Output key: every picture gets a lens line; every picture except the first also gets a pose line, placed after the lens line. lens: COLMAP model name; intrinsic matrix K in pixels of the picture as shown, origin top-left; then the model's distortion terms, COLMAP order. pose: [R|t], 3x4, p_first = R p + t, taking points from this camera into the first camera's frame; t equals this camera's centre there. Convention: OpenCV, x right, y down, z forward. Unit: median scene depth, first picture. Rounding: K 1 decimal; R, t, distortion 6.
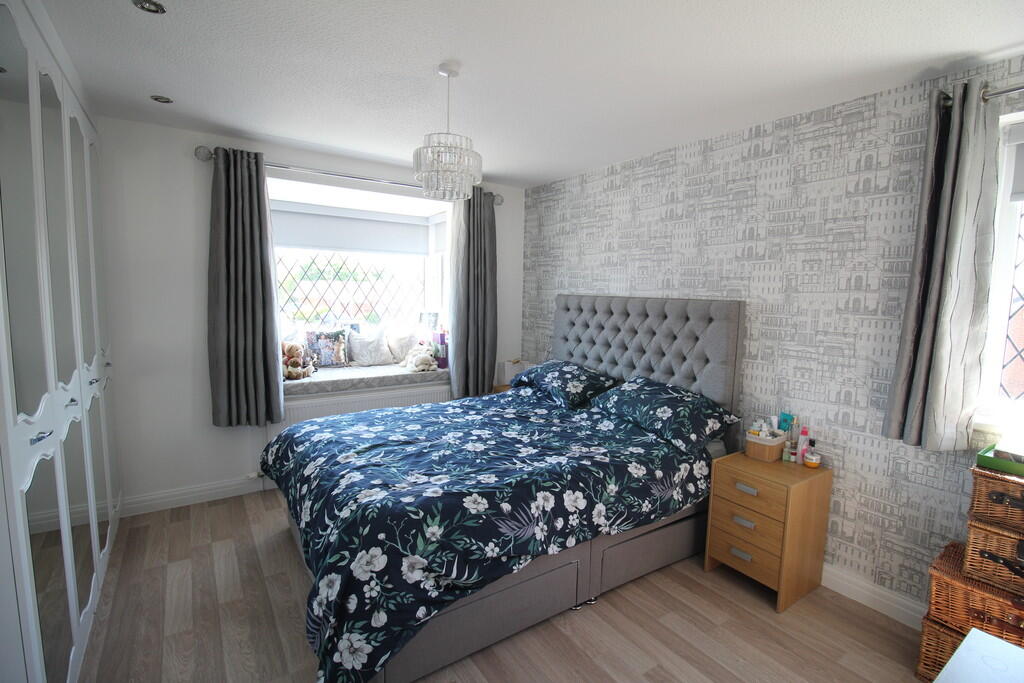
lens RADIAL K [[477.3, 0, 513.3], [0, 477.3, 339.7], [0, 0, 1]] dist [-0.032621, -0.000697]
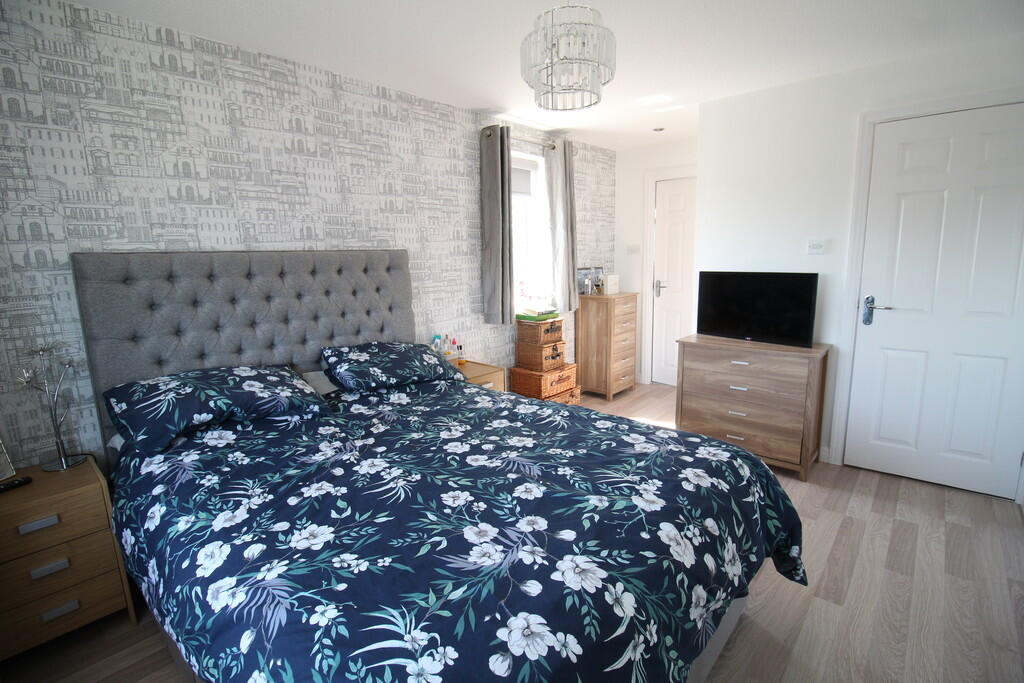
lens RADIAL K [[477.3, 0, 512.0], [0, 477.3, 348.9], [0, 0, 1]] dist [-0.032621, -0.000697]
pose [[-0.256478, -0.220732, 0.941008, -0.657702], [0.096082, 0.962929, 0.252062, -0.107134], [-0.961763, 0.155063, -0.225761, 0.965005]]
